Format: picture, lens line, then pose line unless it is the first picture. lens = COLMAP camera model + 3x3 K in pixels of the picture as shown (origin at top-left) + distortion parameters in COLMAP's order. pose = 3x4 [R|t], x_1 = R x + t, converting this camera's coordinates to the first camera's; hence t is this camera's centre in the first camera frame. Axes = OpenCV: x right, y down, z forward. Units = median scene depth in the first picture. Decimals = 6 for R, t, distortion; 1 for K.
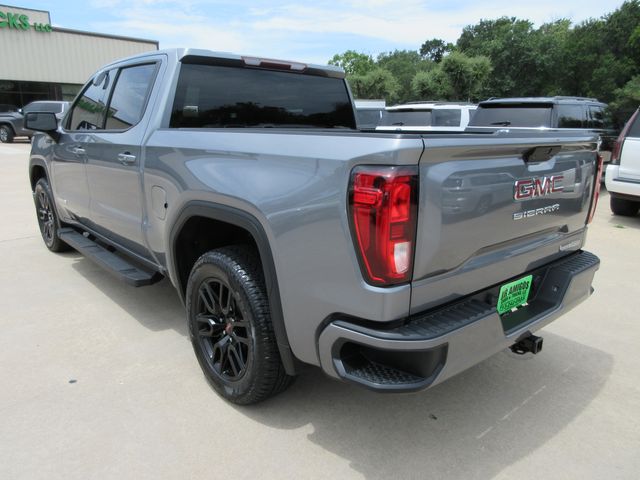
lens RADIAL K [[484.2, 0, 320.8], [0, 484.2, 237.0], [0, 0, 1]] dist [0.000610, 0.003876]
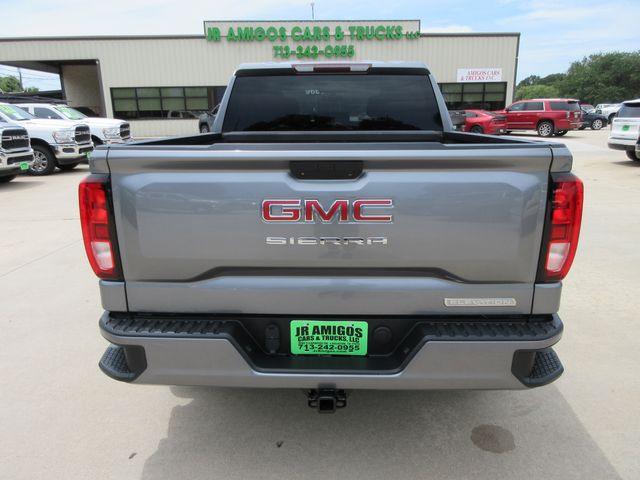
lens RADIAL K [[484.2, 0, 321.0], [0, 484.2, 244.0], [0, 0, 1]] dist [0.000610, 0.003876]
pose [[0.731798, 0.161368, -0.662142, 0.098014], [-0.145785, 0.986140, 0.079208, -0.011280], [0.665746, 0.038566, 0.745181, 0.038819]]
